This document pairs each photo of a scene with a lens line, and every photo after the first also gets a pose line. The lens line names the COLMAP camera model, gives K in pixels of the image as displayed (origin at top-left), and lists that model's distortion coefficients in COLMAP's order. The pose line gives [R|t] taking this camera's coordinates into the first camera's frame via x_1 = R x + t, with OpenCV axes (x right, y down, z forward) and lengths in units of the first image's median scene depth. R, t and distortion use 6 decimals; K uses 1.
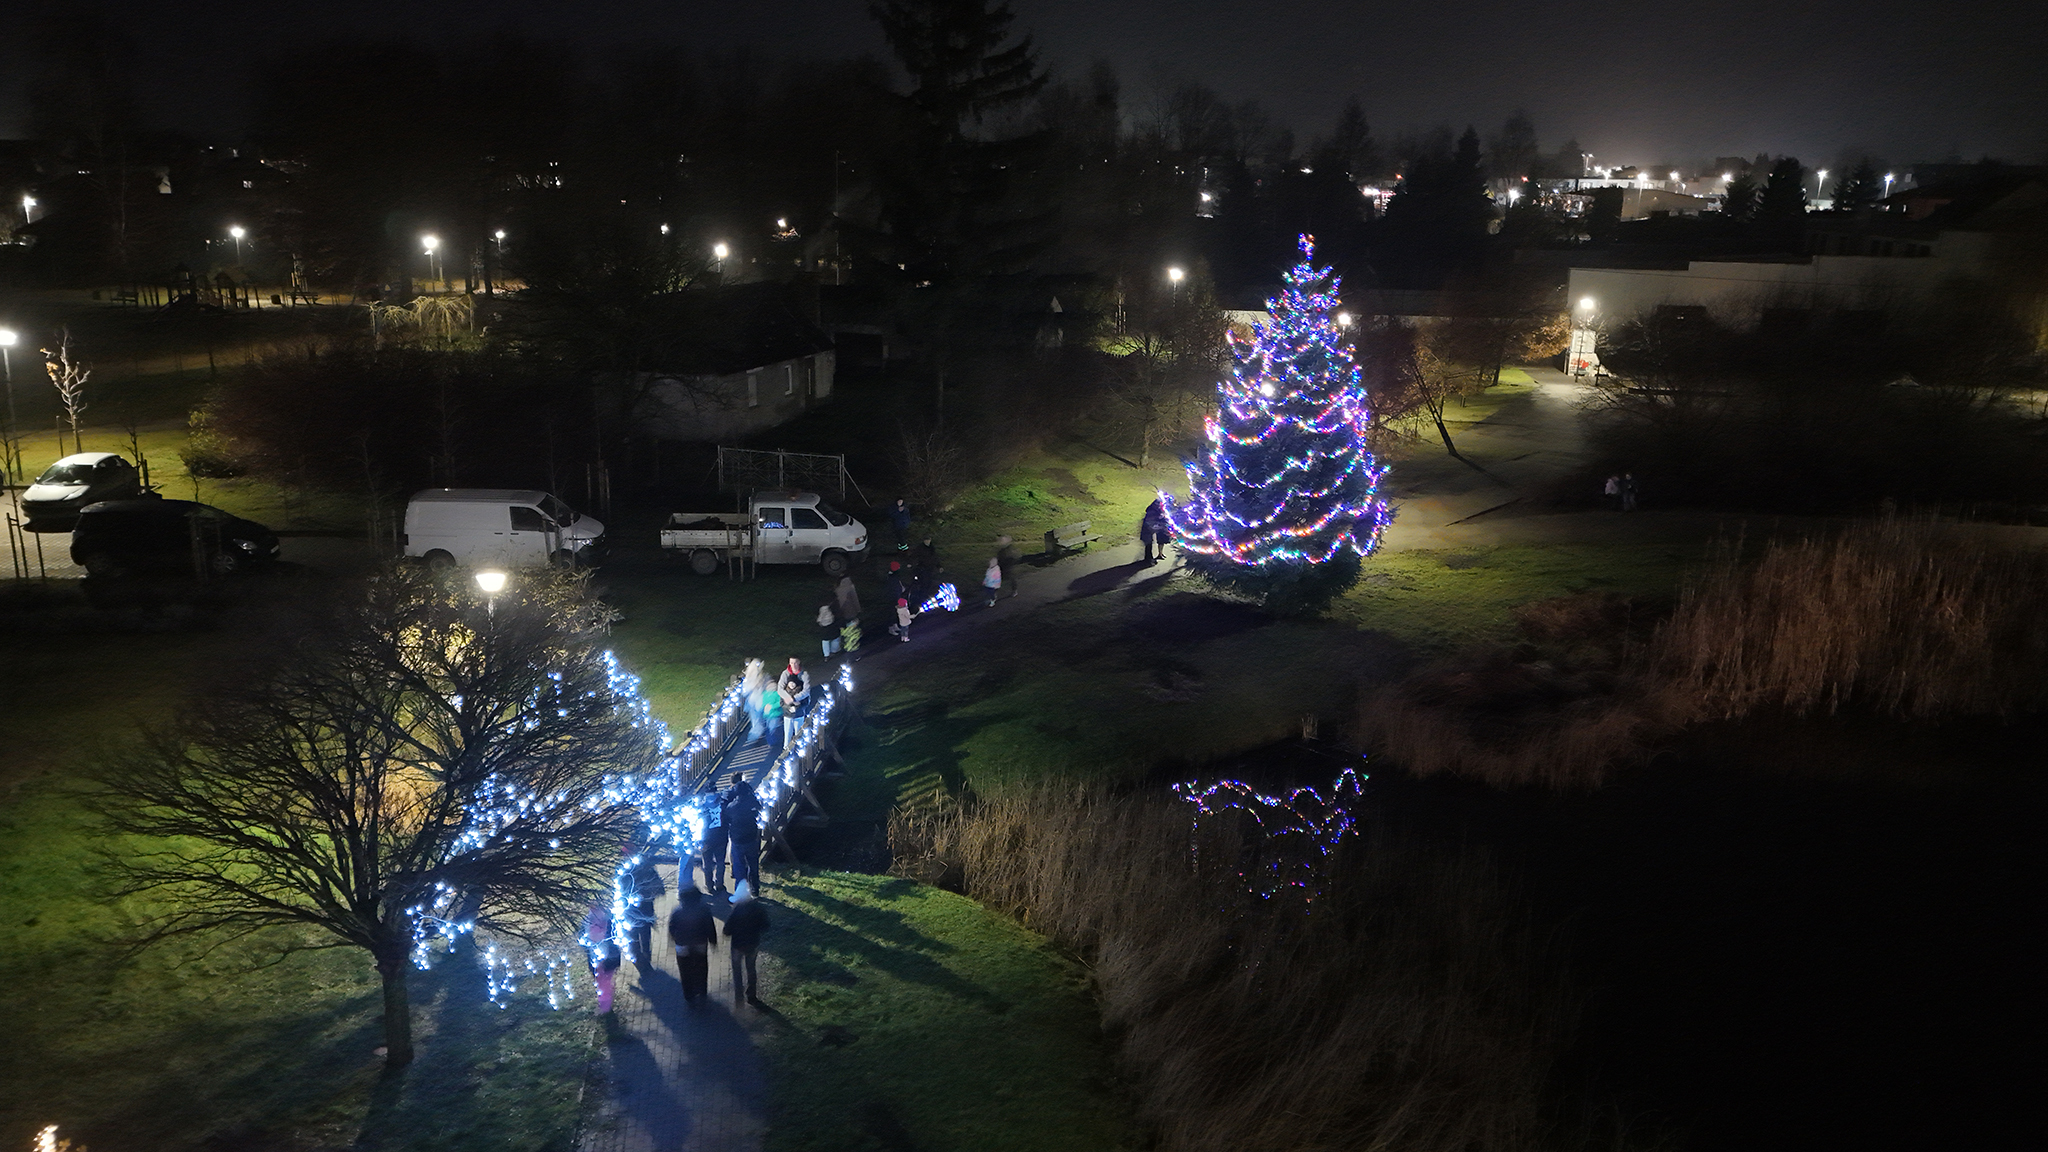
lens RADIAL K [[1535.0, 0, 1026.0], [0, 1535.0, 585.2], [0, 0, 1]] dist [0.078451, -0.087080]
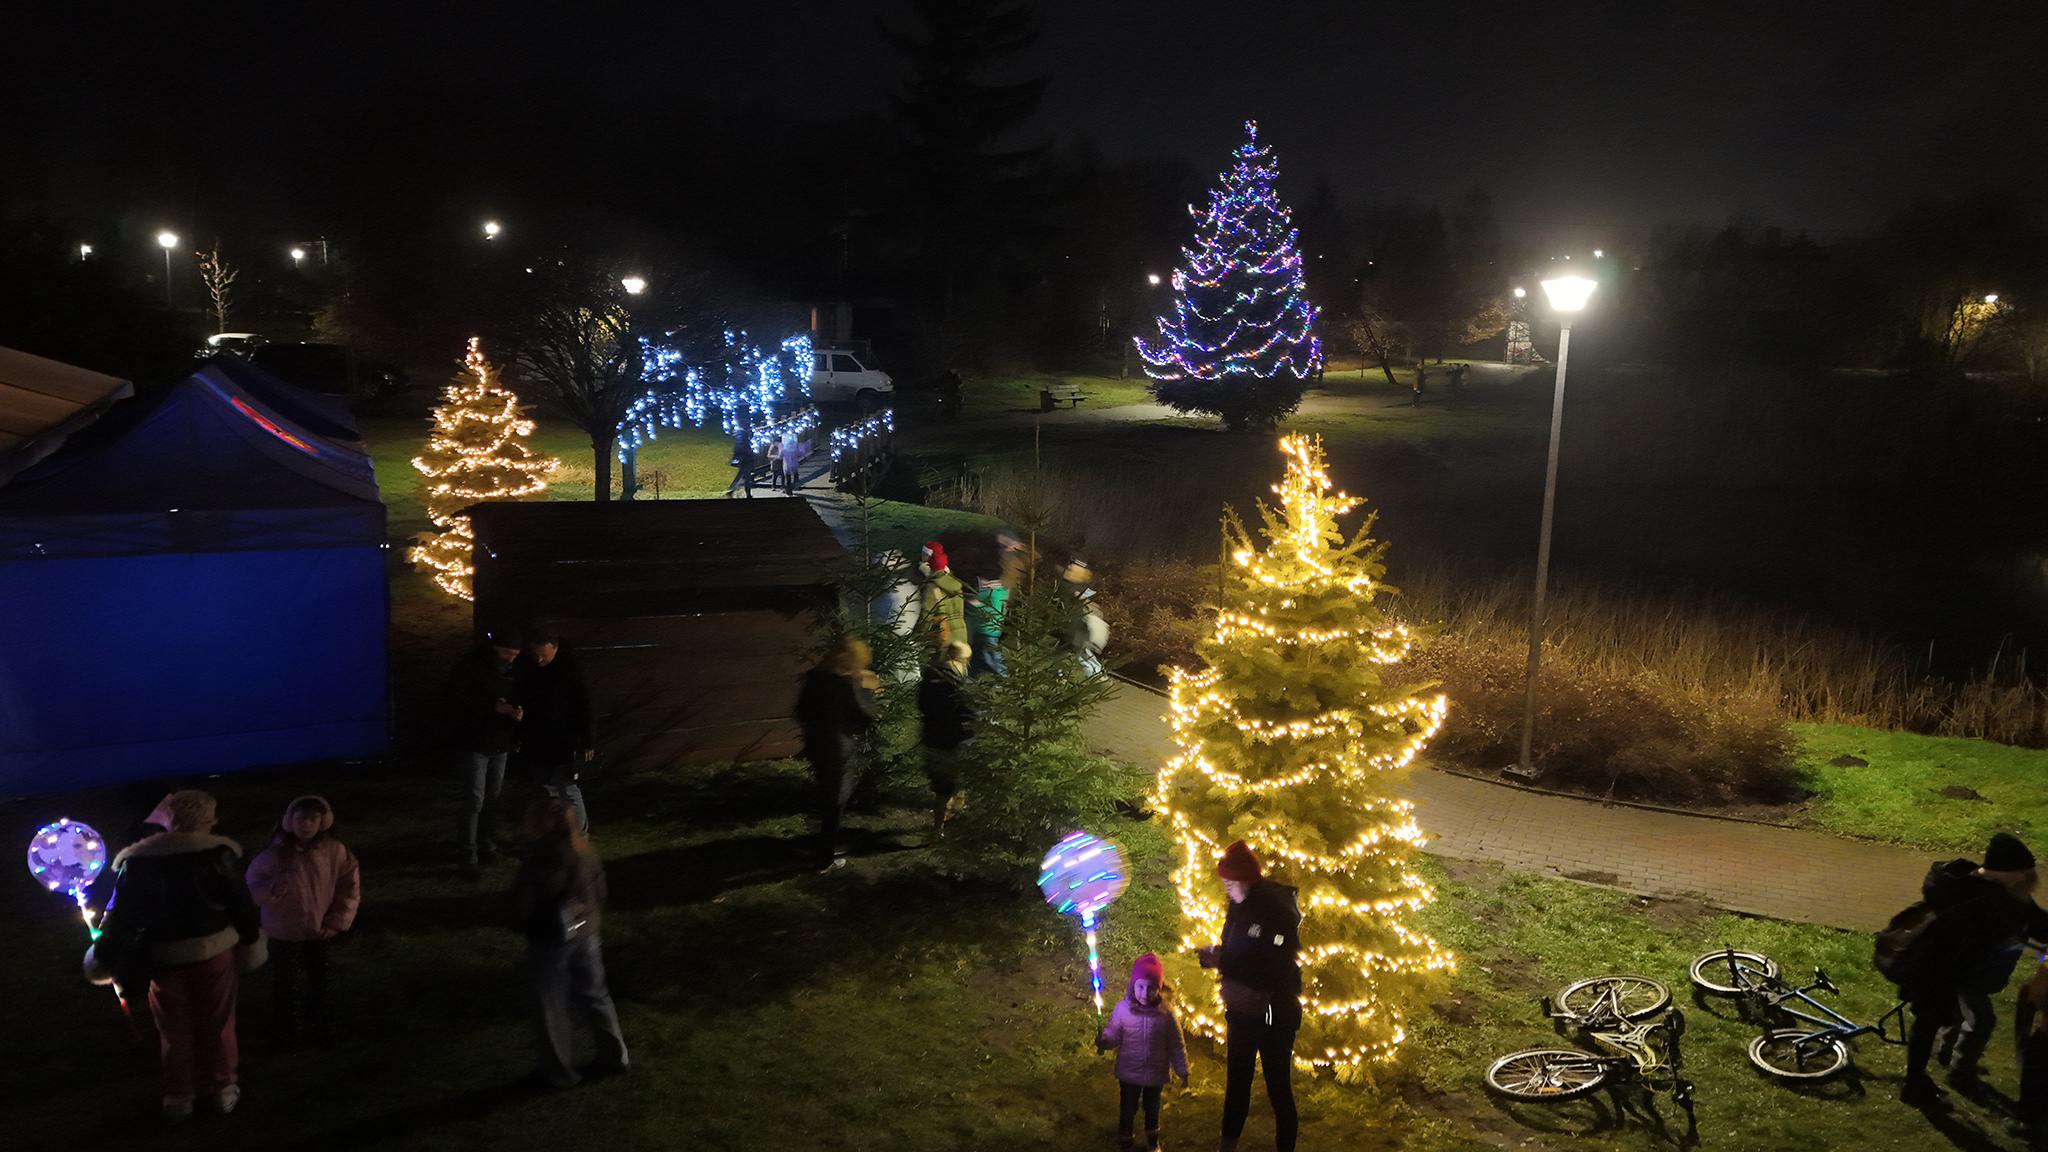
lens RADIAL K [[1535.0, 0, 1020.7], [0, 1535.0, 566.0], [0, 0, 1]] dist [0.078451, -0.087080]
pose [[0.999986, 0.000566, 0.005217, -0.010996], [-0.000150, 0.996843, -0.079402, 0.231006], [-0.005246, 0.079400, 0.996829, -0.215766]]
